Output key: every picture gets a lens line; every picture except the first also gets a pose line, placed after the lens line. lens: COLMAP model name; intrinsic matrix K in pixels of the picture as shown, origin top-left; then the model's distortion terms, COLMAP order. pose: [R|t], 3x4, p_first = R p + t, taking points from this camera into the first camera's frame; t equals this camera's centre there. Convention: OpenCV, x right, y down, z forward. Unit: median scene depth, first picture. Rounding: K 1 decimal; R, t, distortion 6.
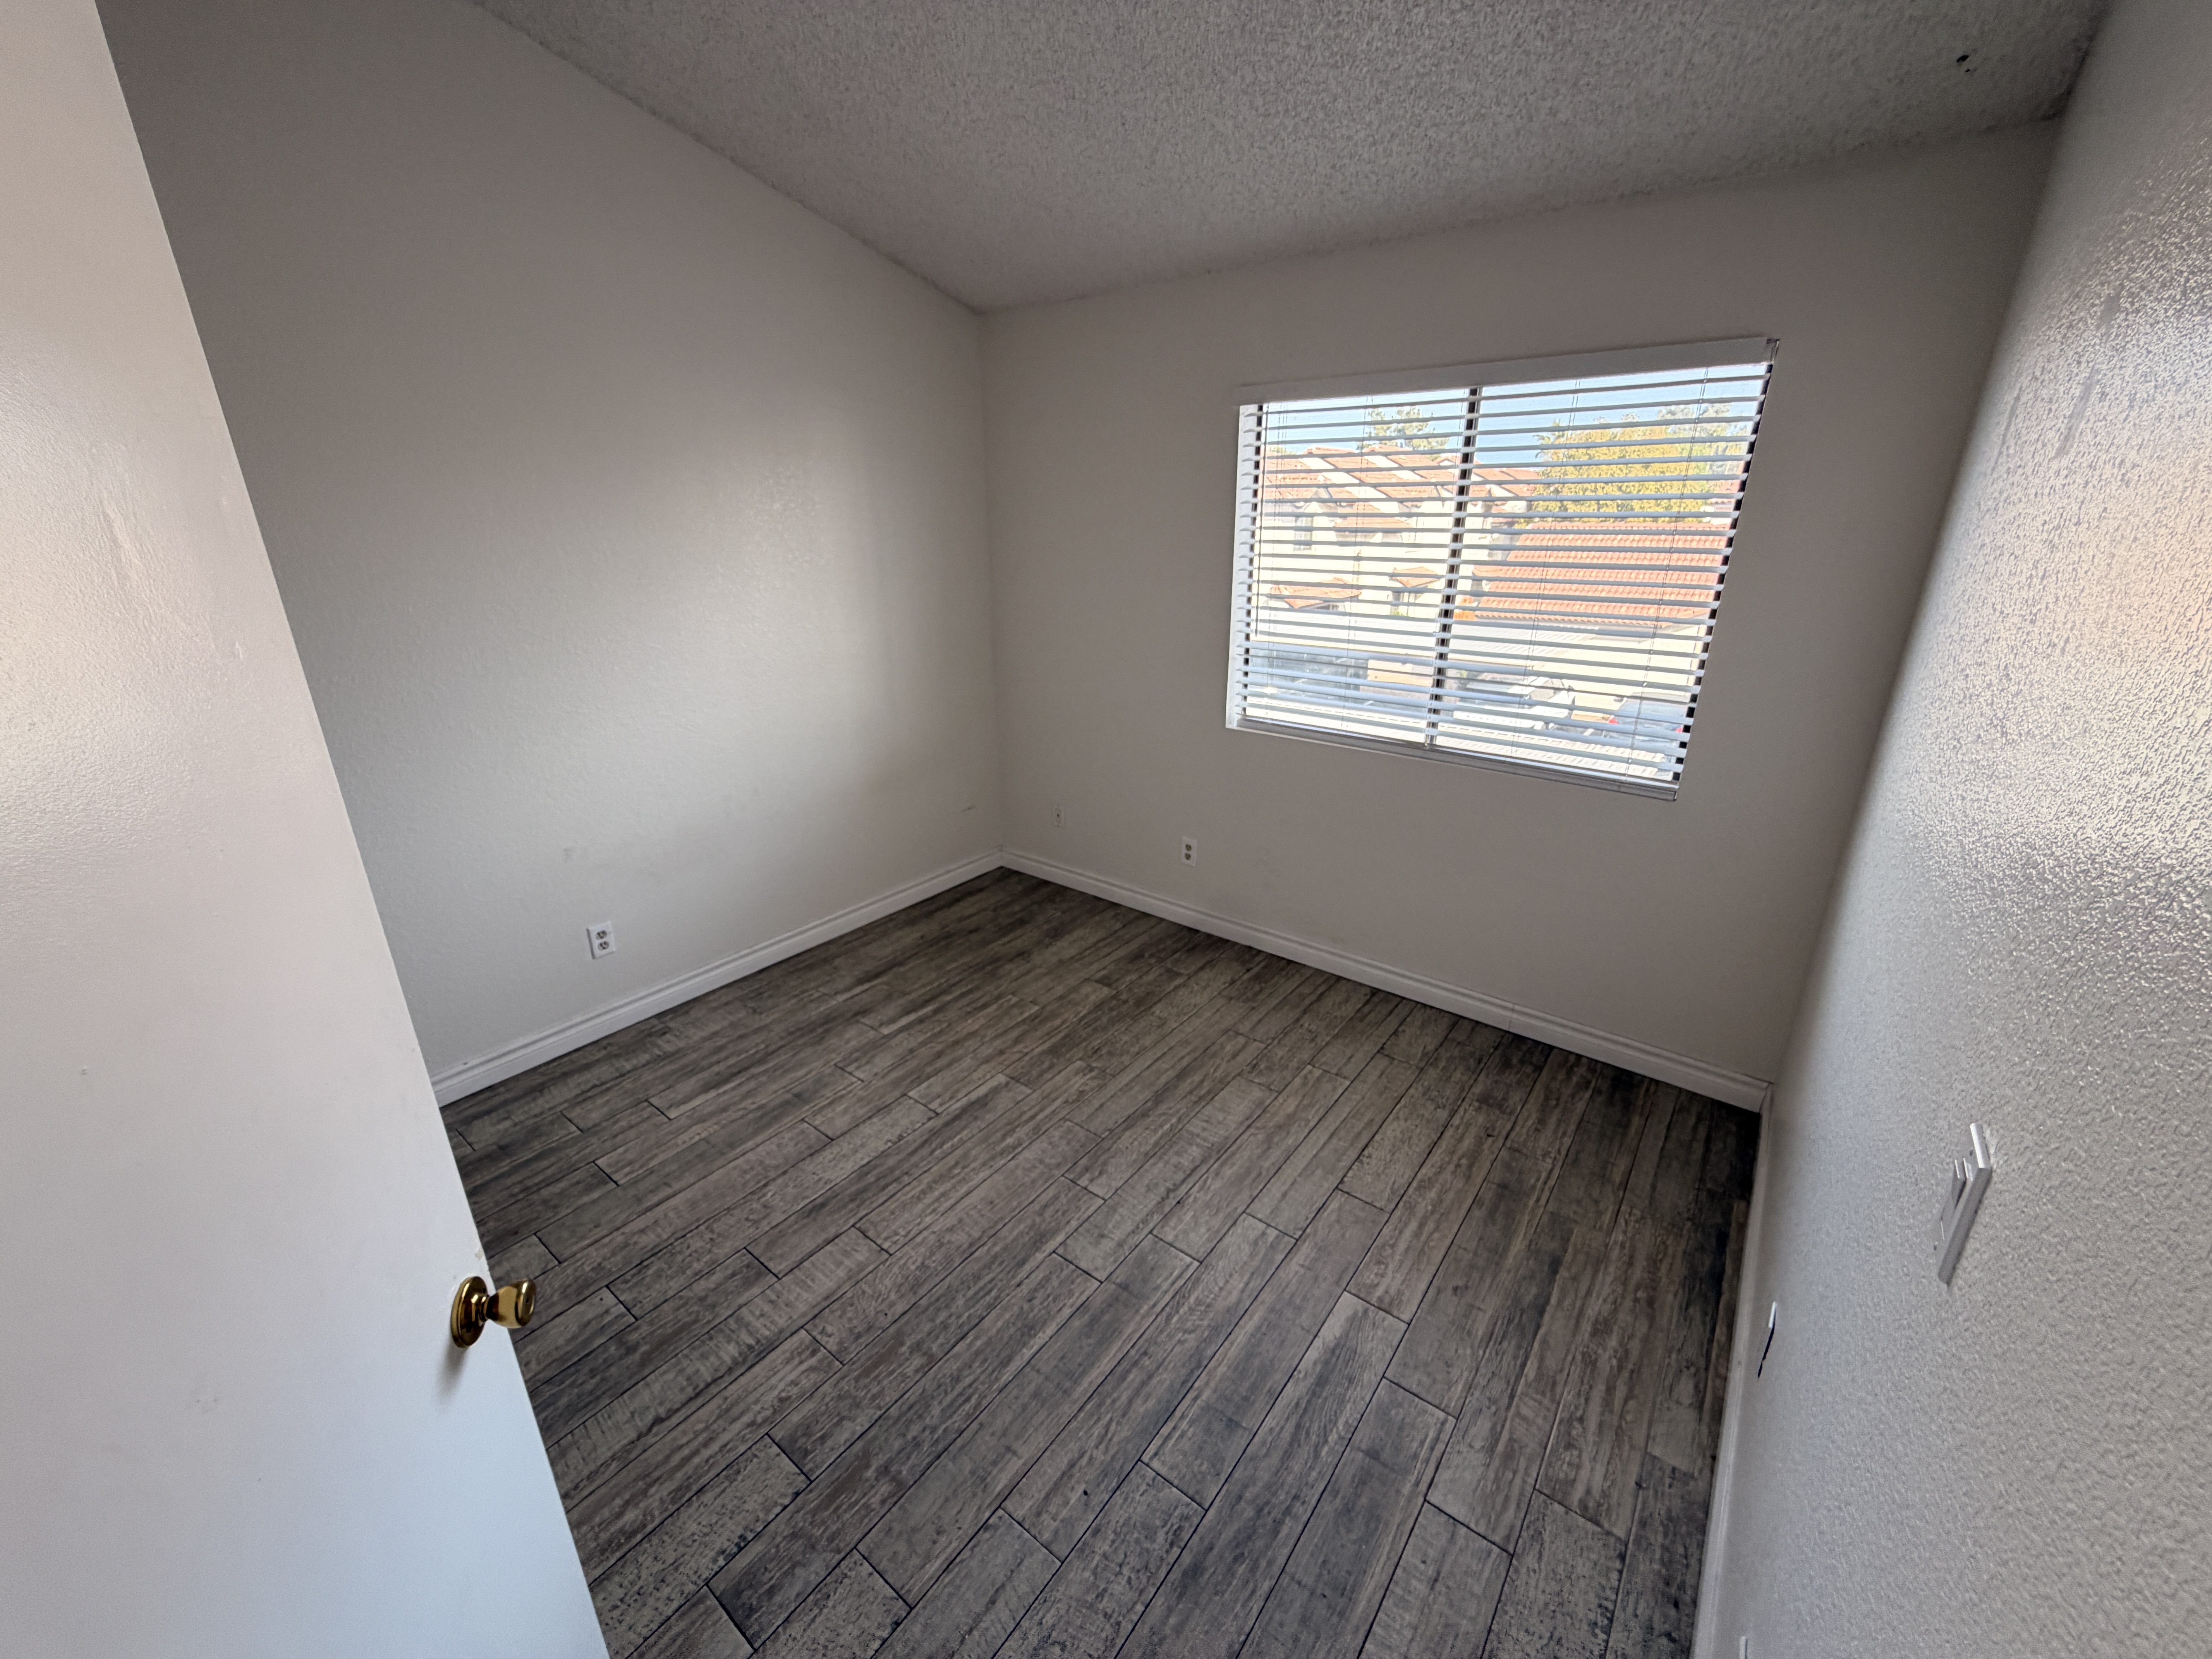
lens RADIAL K [[881.7, 0, 1106.2], [0, 881.7, 825.4], [0, 0, 1]] dist [0.001376, -0.000805]
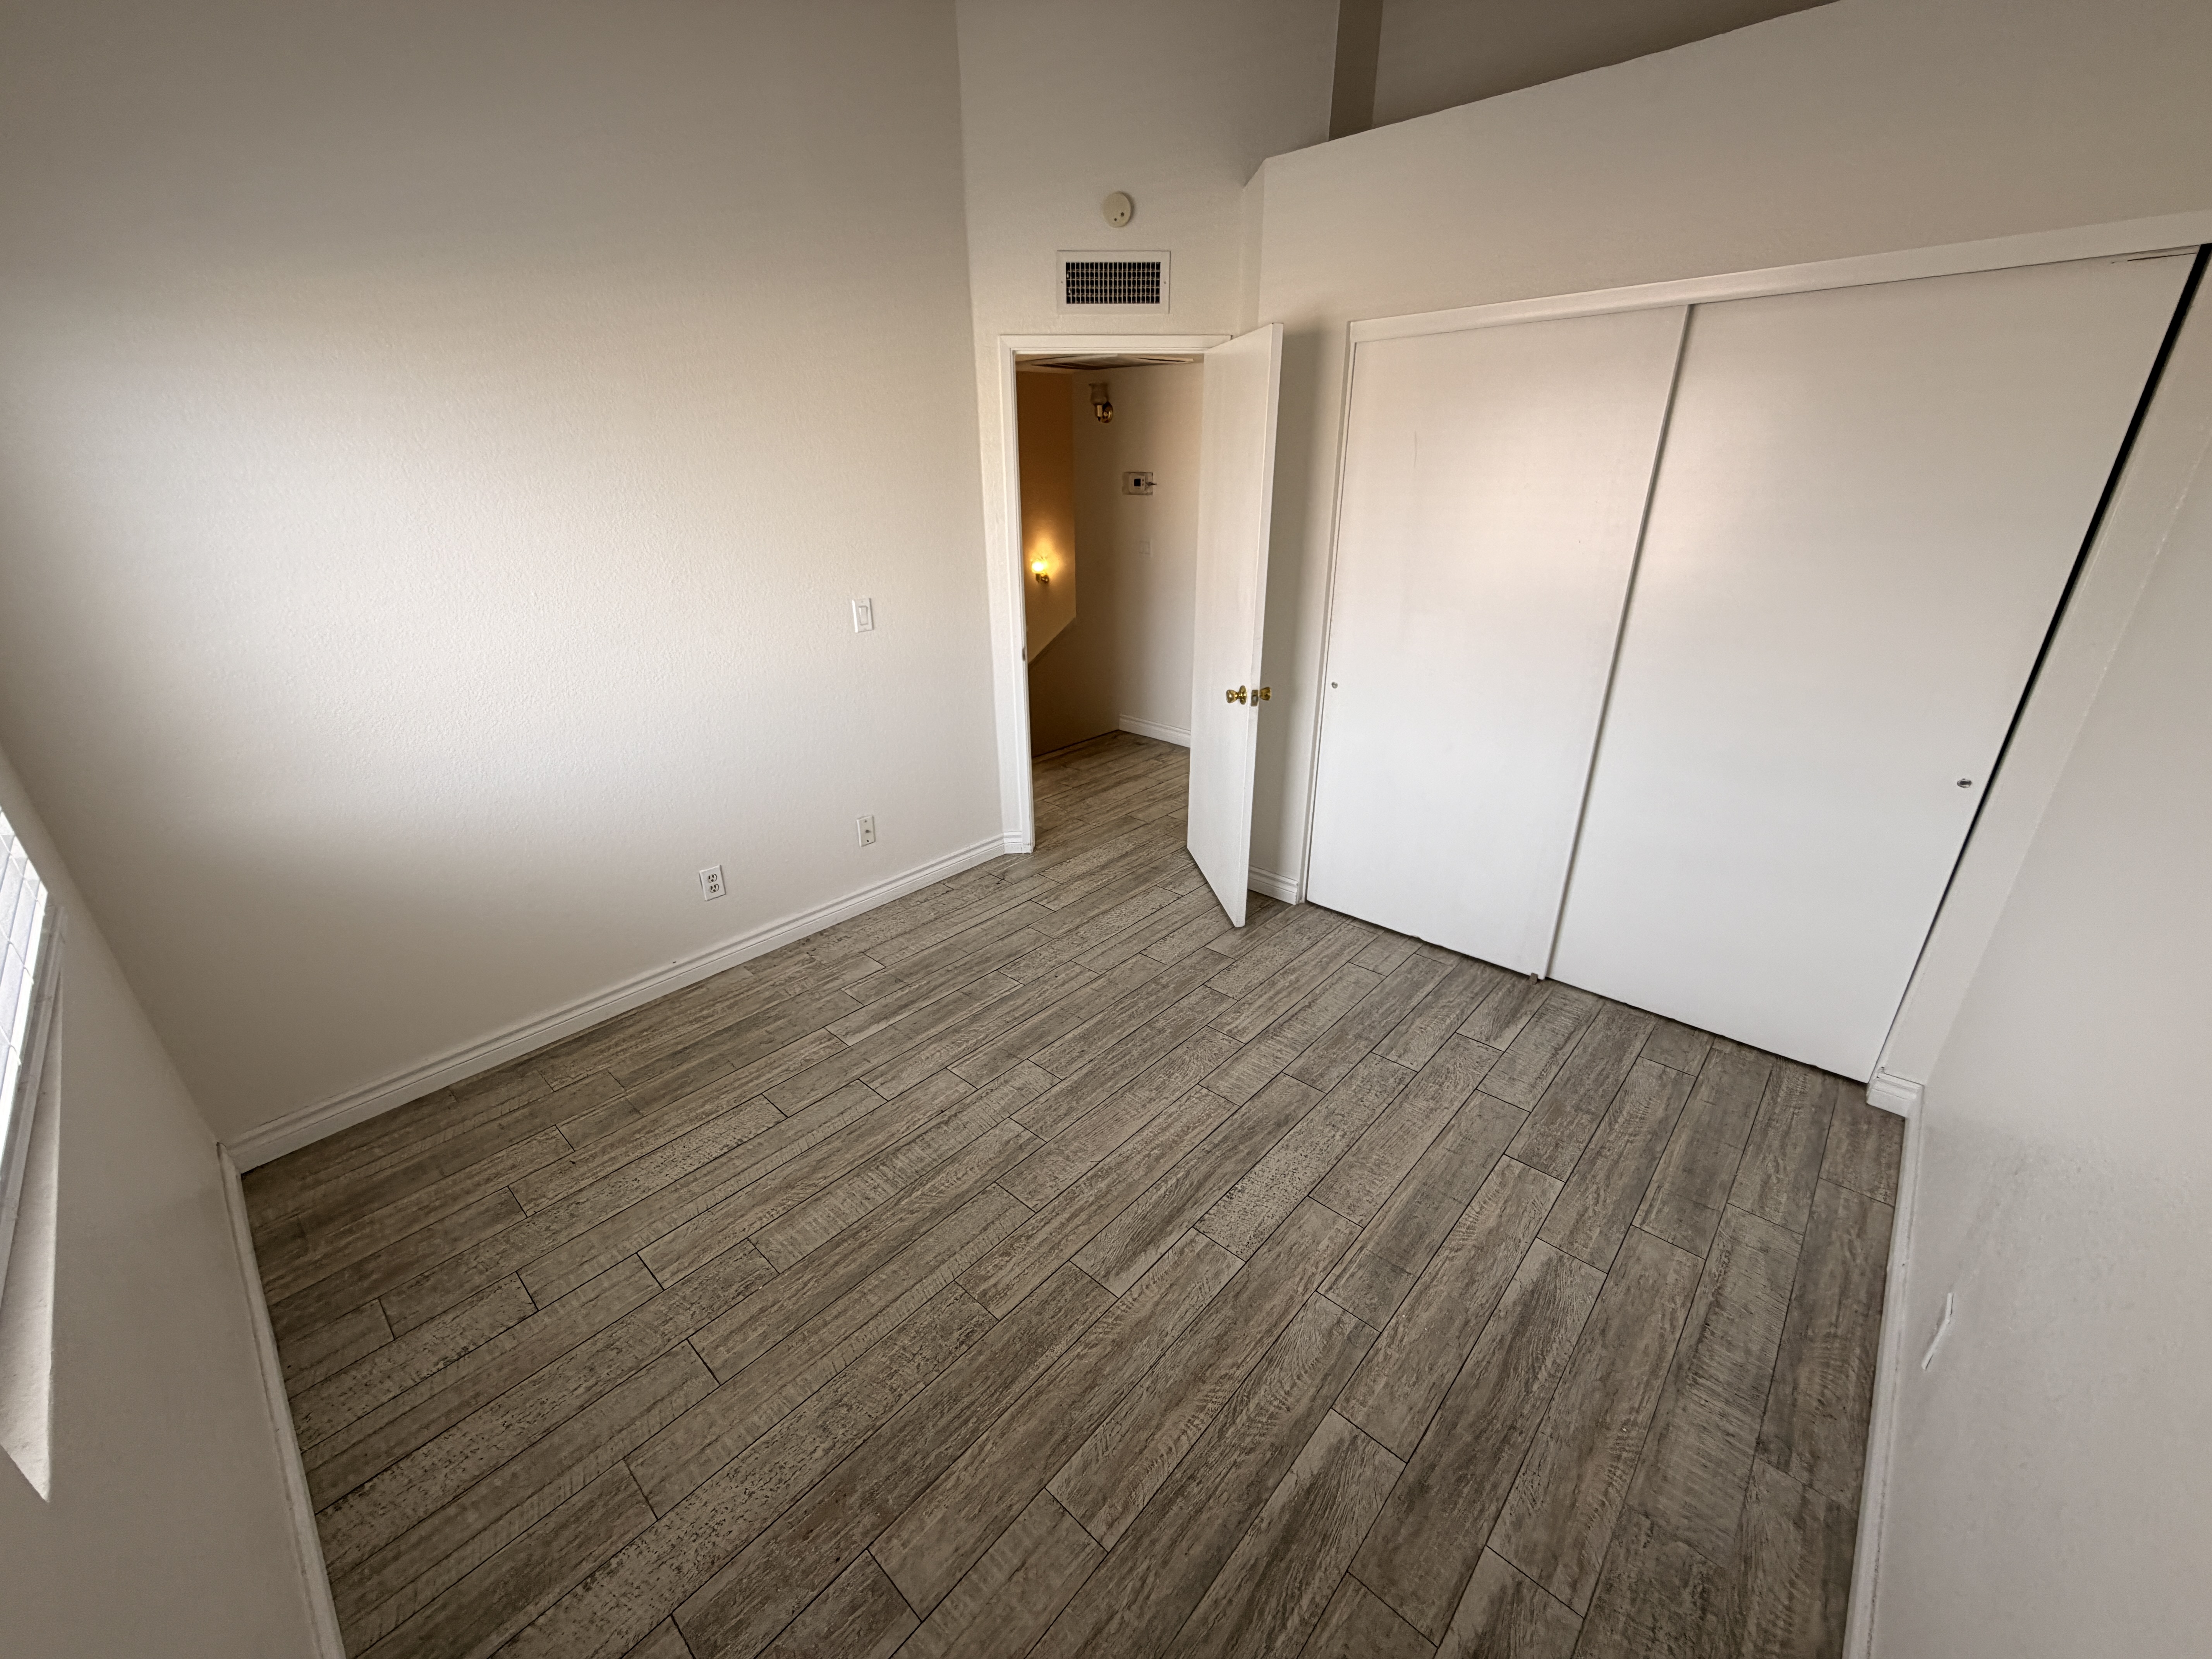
lens RADIAL K [[881.7, 0, 1095.2], [0, 881.7, 836.4], [0, 0, 1]] dist [0.001376, -0.000805]
pose [[-0.995823, -0.017796, 0.089550, -0.175847], [0.047997, 0.732318, 0.679270, -0.489806], [-0.077667, 0.680731, -0.728405, 1.409824]]
